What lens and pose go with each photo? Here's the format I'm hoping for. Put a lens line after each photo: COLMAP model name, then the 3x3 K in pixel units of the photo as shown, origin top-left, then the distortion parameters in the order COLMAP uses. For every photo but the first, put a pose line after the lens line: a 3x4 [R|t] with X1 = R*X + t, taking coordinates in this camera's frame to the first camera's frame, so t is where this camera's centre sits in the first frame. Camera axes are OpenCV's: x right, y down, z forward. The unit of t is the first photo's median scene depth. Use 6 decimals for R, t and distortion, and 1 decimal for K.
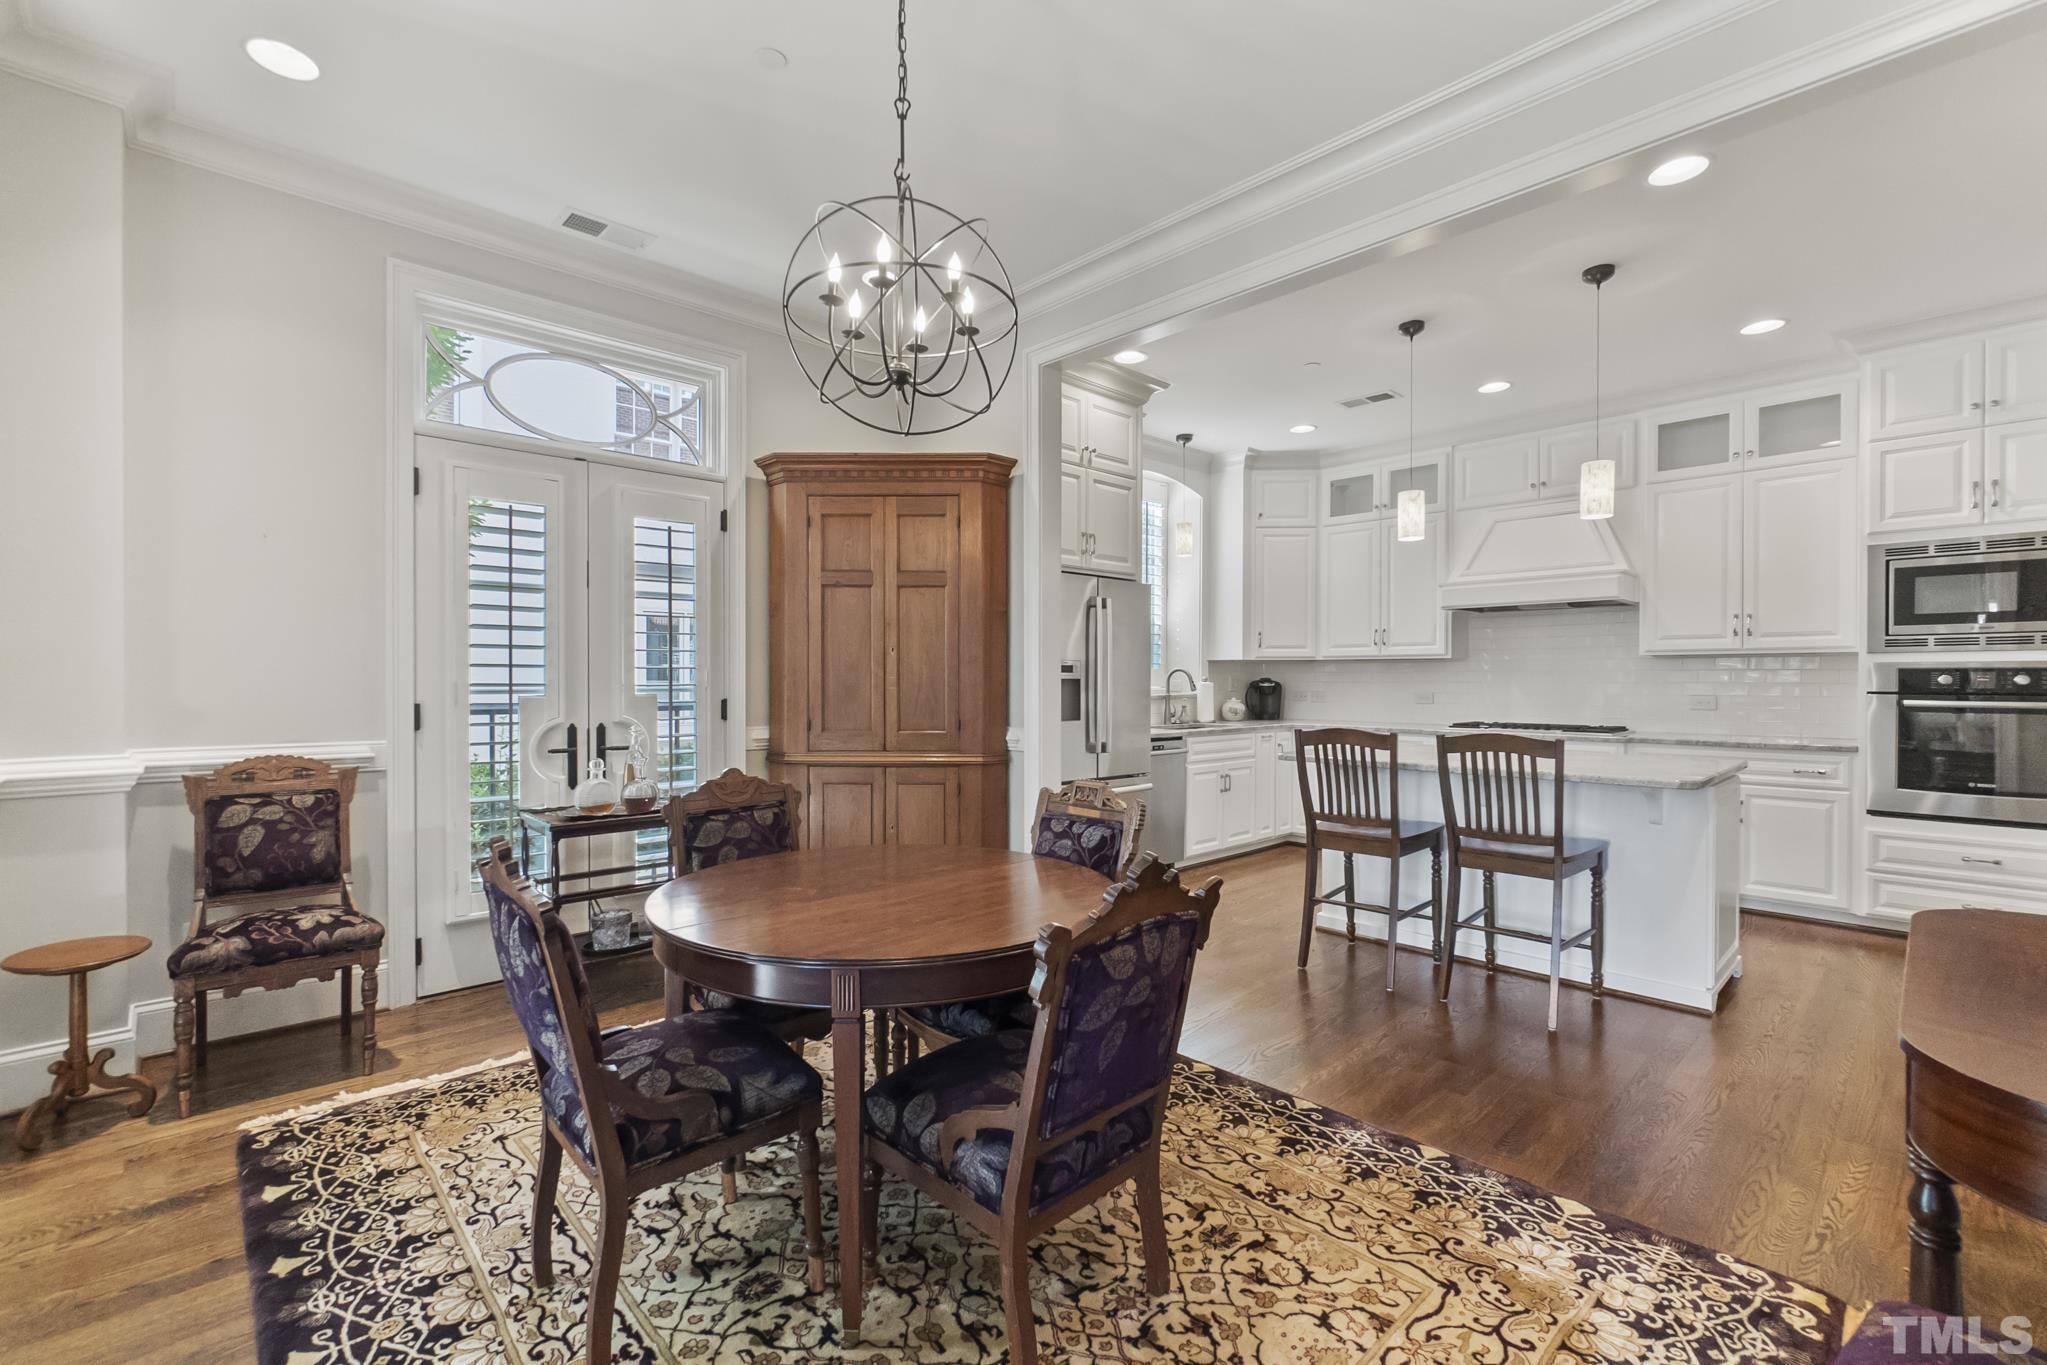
lens RADIAL K [[881.8, 0, 1021.5], [0, 881.8, 682.2], [0, 0, 1]] dist [-0.005371, -0.000258]
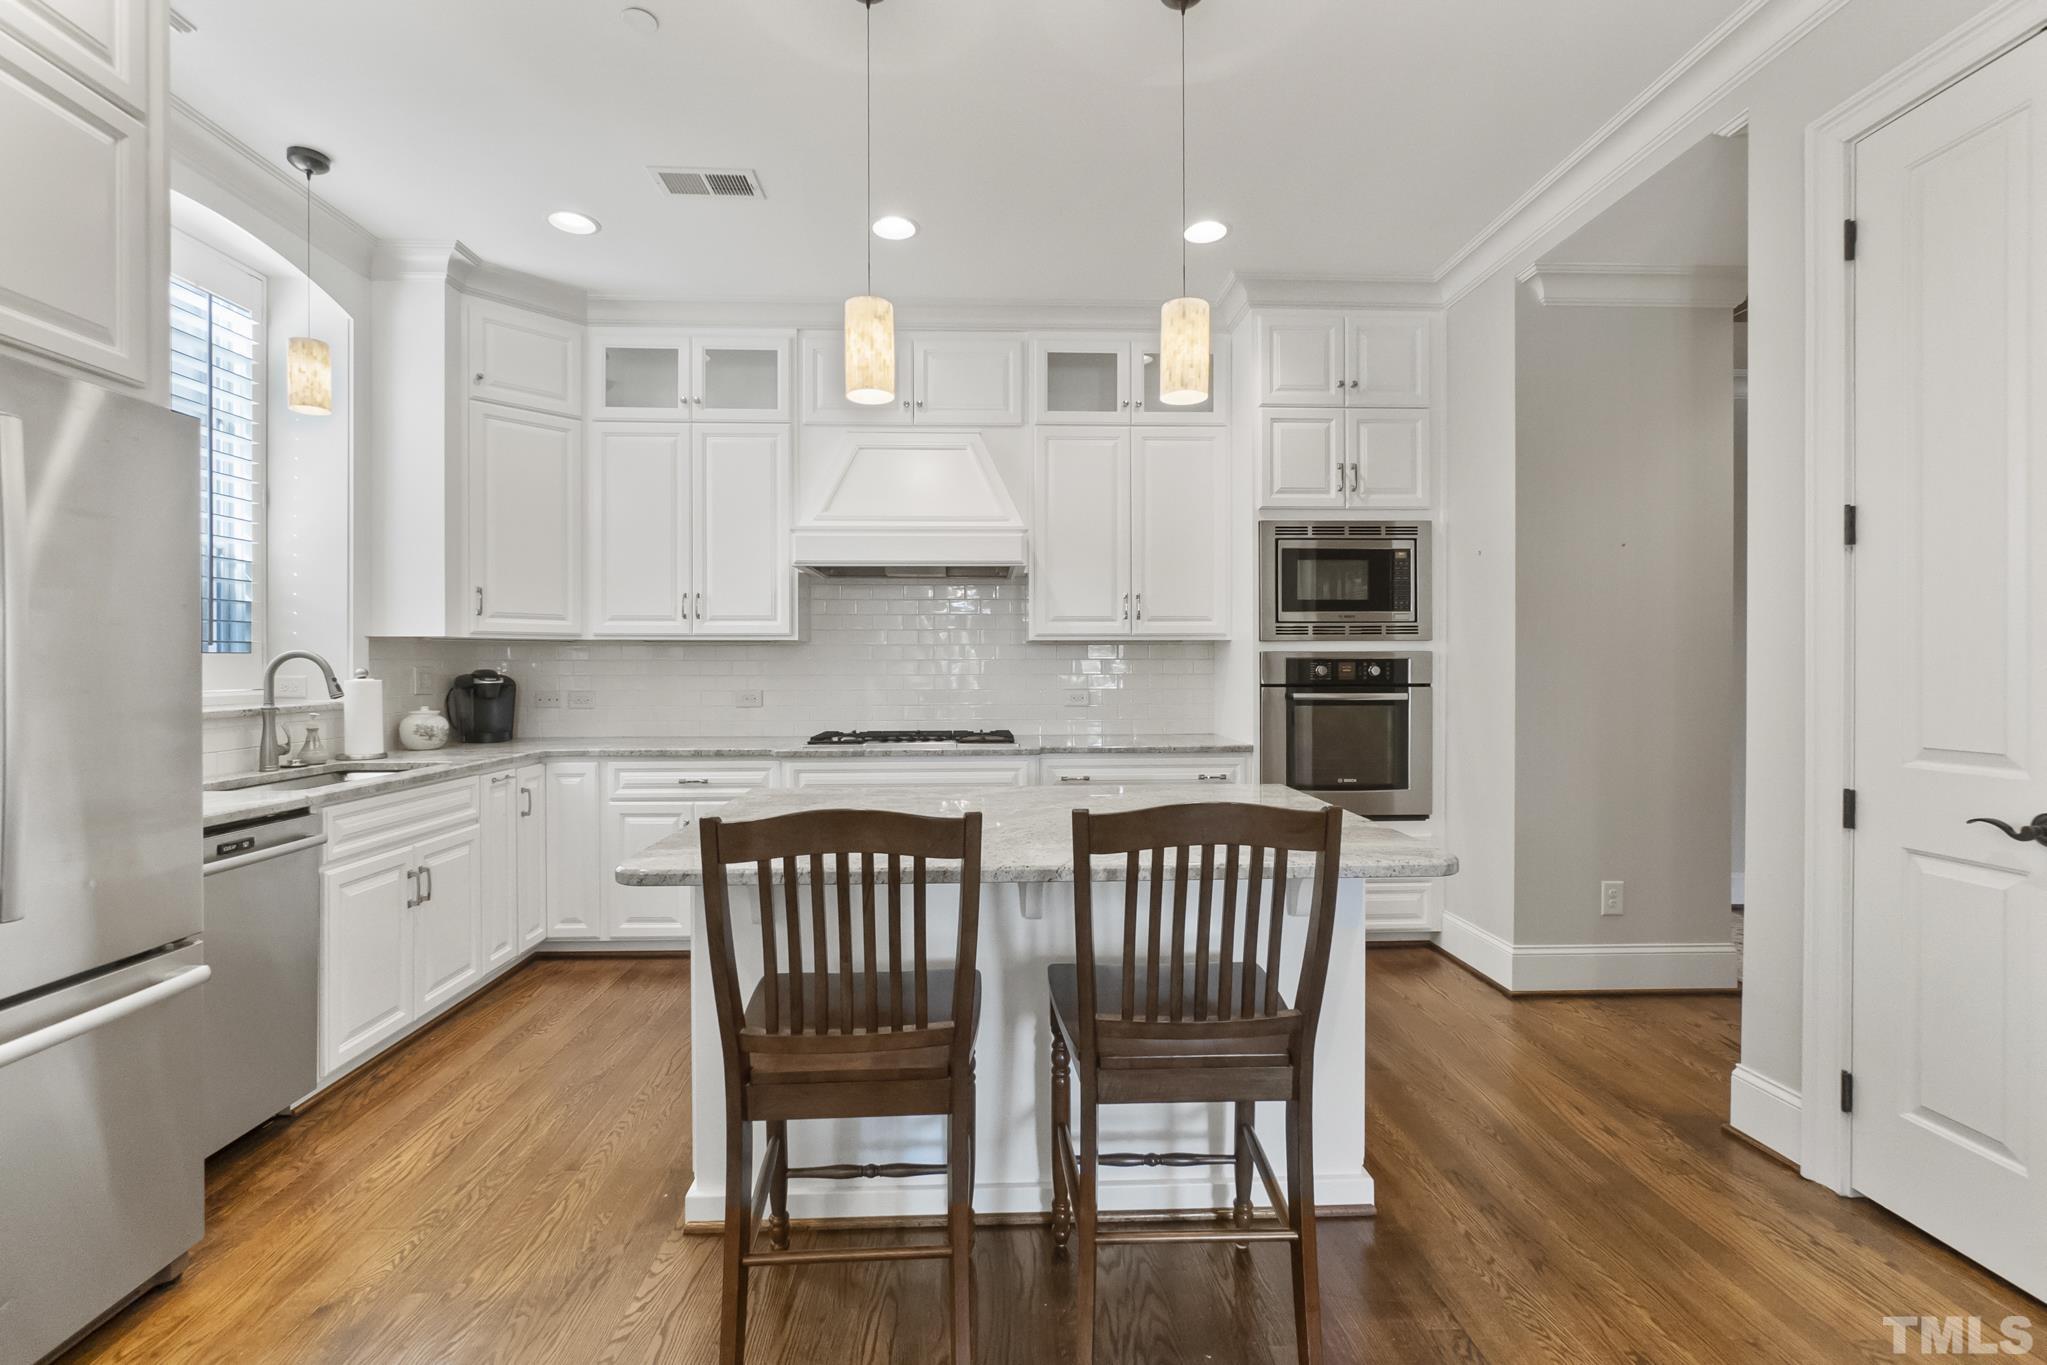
lens RADIAL K [[881.8, 0, 991.4], [0, 881.8, 672.0], [0, 0, 1]] dist [-0.005371, -0.000258]
pose [[0.664542, -0.006426, 0.747223, 0.078251], [0.005169, 0.999979, 0.004003, -0.004675], [-0.747233, 0.001203, 0.664561, 0.435927]]
